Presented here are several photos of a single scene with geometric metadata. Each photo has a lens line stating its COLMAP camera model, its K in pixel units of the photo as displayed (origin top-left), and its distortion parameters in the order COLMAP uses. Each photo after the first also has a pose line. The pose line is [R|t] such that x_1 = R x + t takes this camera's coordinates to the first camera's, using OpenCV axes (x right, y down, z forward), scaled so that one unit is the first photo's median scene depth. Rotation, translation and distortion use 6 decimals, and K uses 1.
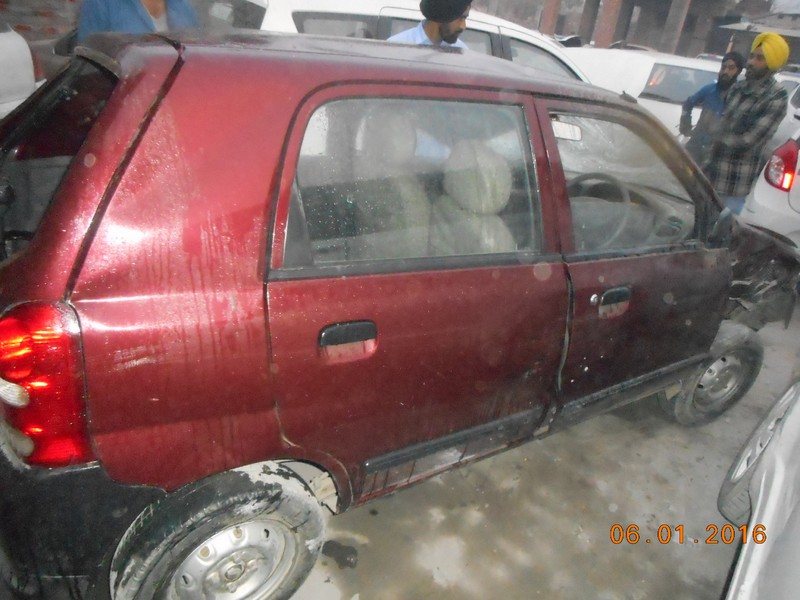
lens RADIAL K [[590.2, 0, 400.0], [0, 590.2, 300.1], [0, 0, 1]] dist [-0.025121, 0.005777]
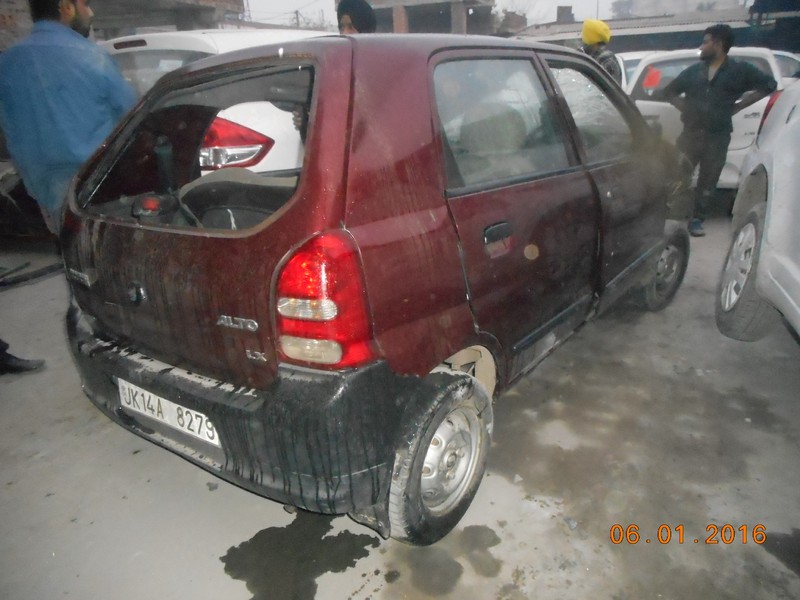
lens RADIAL K [[590.2, 0, 399.5], [0, 590.2, 299.4], [0, 0, 1]] dist [-0.025121, 0.005777]
pose [[0.932666, -0.268470, 0.240954, -0.470002], [0.287870, 0.956435, -0.048607, 0.144459], [-0.217407, 0.114698, 0.969319, -0.142801]]
